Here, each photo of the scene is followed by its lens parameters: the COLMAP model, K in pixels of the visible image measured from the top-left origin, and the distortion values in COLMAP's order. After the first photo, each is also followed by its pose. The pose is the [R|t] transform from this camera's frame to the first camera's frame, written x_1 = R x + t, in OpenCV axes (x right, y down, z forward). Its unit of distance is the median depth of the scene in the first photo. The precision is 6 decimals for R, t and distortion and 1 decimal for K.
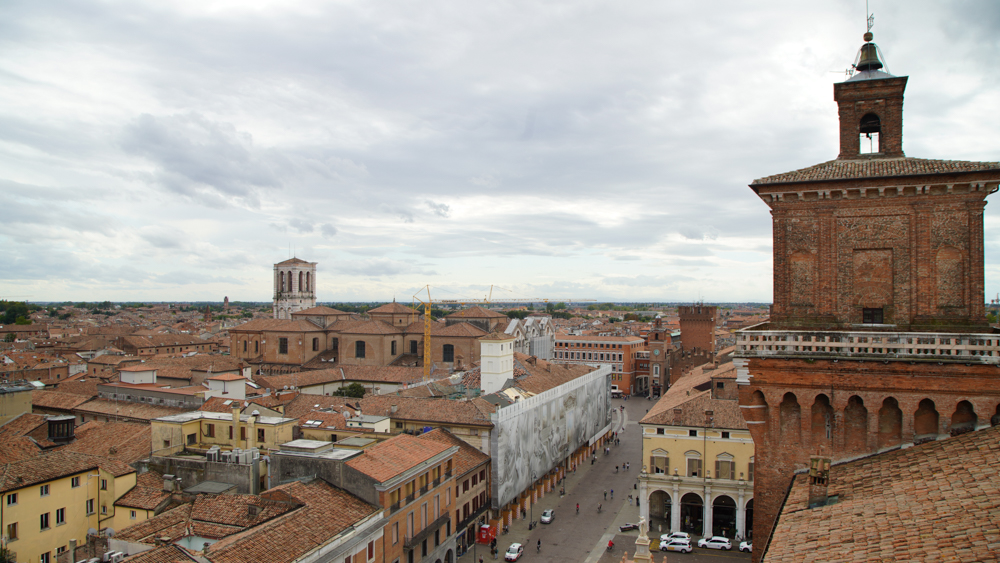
lens RADIAL K [[680.7, 0, 500.0], [0, 680.7, 281.5], [0, 0, 1]] dist [-0.124668, 0.077423]
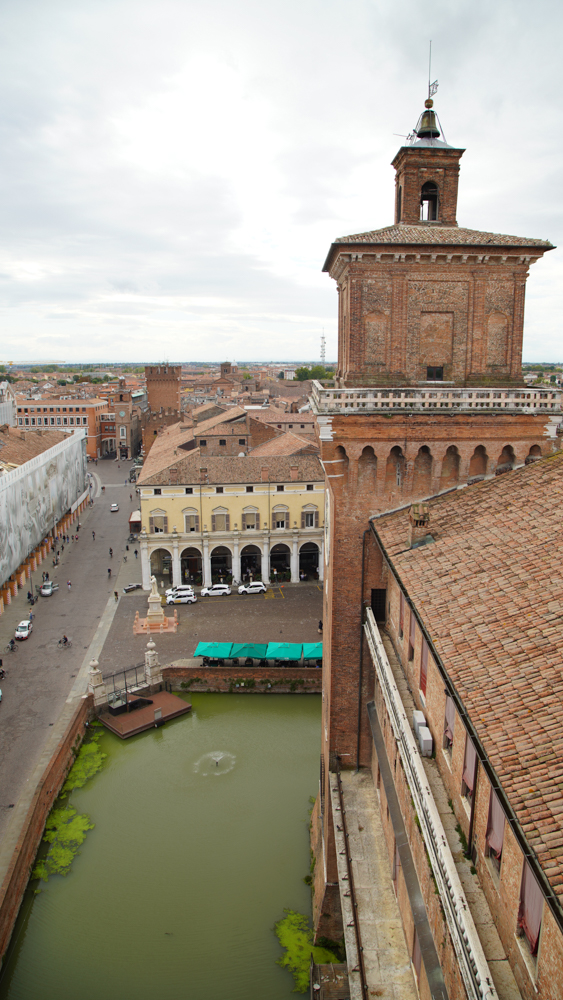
lens RADIAL K [[680.7, 0, 283.0], [0, 680.7, 494.6], [0, 0, 1]] dist [-0.124668, 0.077423]
pose [[0.883288, -0.099079, 0.458241, -0.178792], [-0.005299, 0.975242, 0.221078, 0.001149], [-0.468800, -0.197704, 0.860895, 0.093564]]
